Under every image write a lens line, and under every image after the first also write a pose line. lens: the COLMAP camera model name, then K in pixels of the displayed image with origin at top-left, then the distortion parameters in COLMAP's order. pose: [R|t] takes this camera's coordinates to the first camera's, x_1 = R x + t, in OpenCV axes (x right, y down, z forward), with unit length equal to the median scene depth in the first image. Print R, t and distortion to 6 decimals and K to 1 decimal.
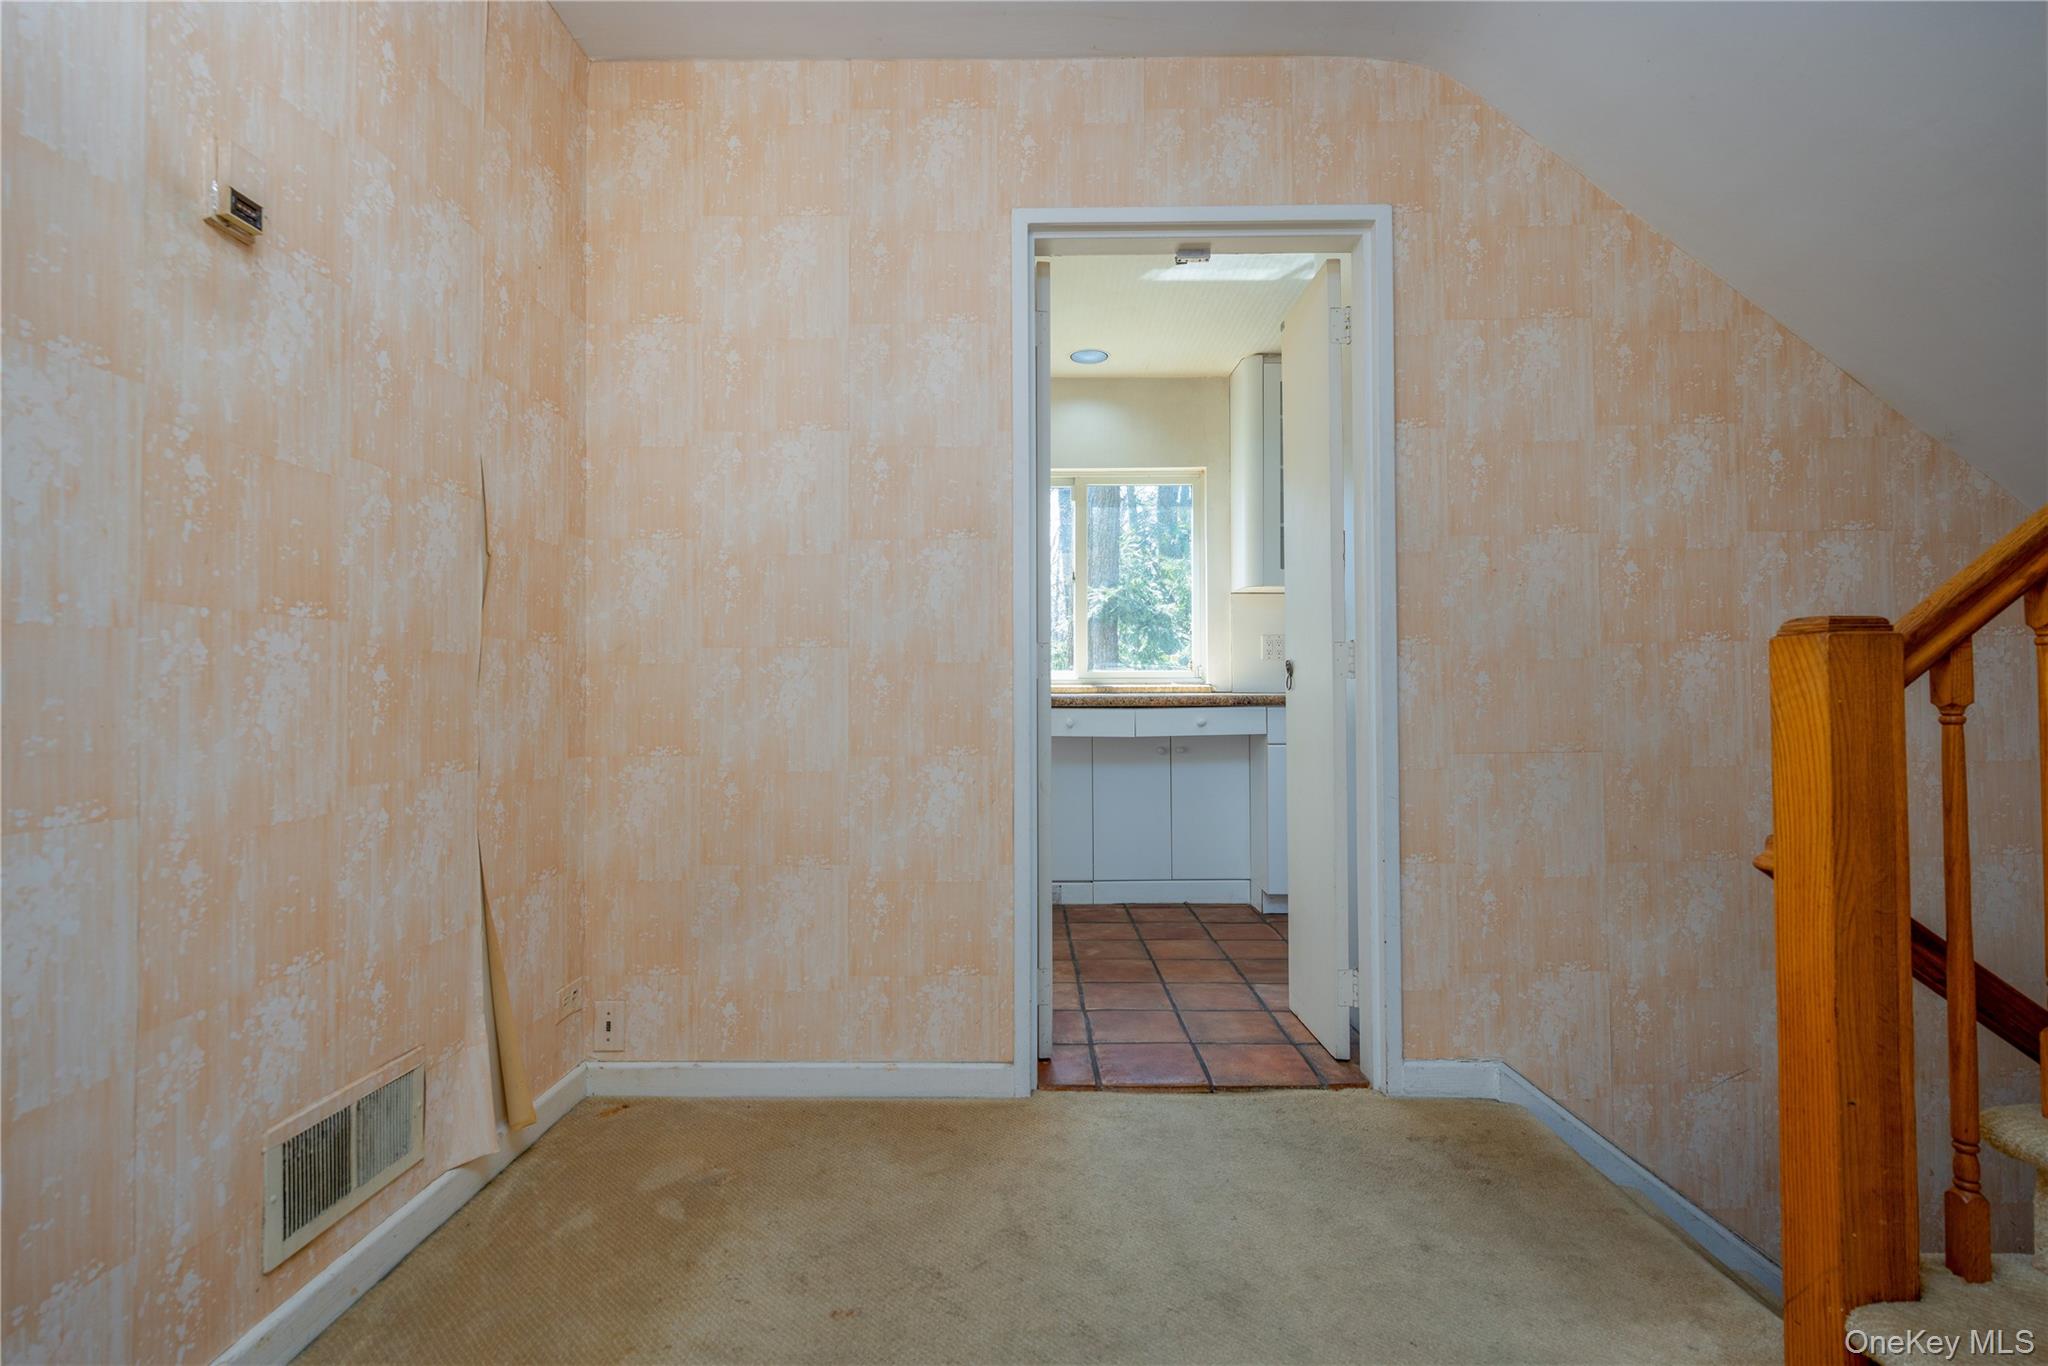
lens RADIAL K [[955.9, 0, 1025.7], [0, 955.9, 678.0], [0, 0, 1]] dist [0.000433, 0.000076]
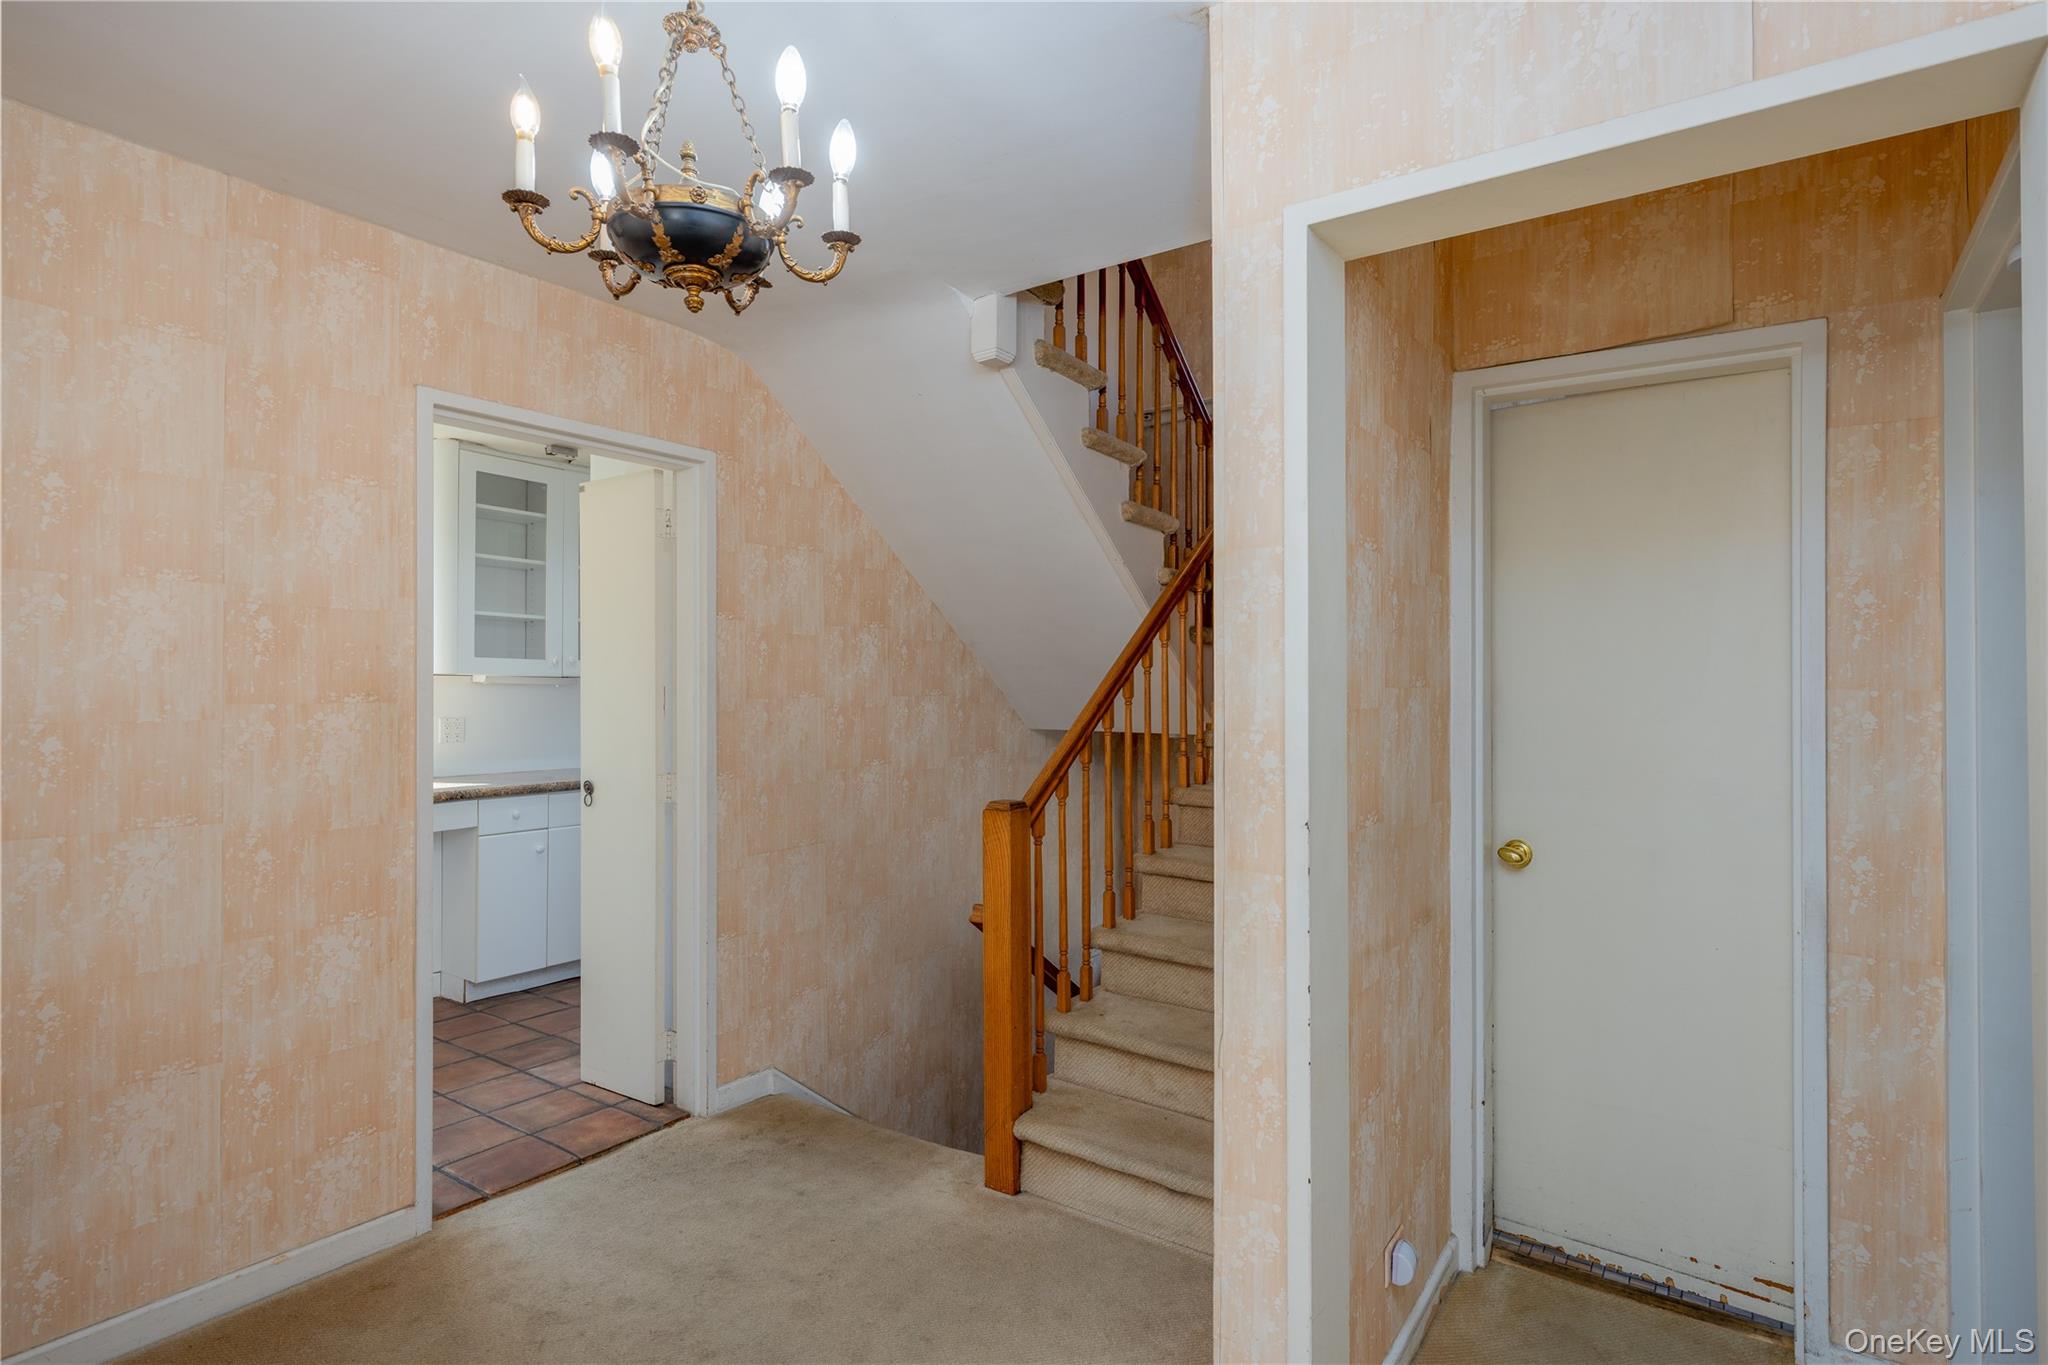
lens RADIAL K [[1043.9, 0, 1013.2], [0, 1043.9, 684.9], [0, 0, 1]] dist [-0.004697, -0.000048]
pose [[0.577185, 0.005641, 0.816594, -0.569031], [-0.013514, 0.999905, 0.002645, -0.179107], [-0.816501, -0.012561, 0.577207, -0.187731]]
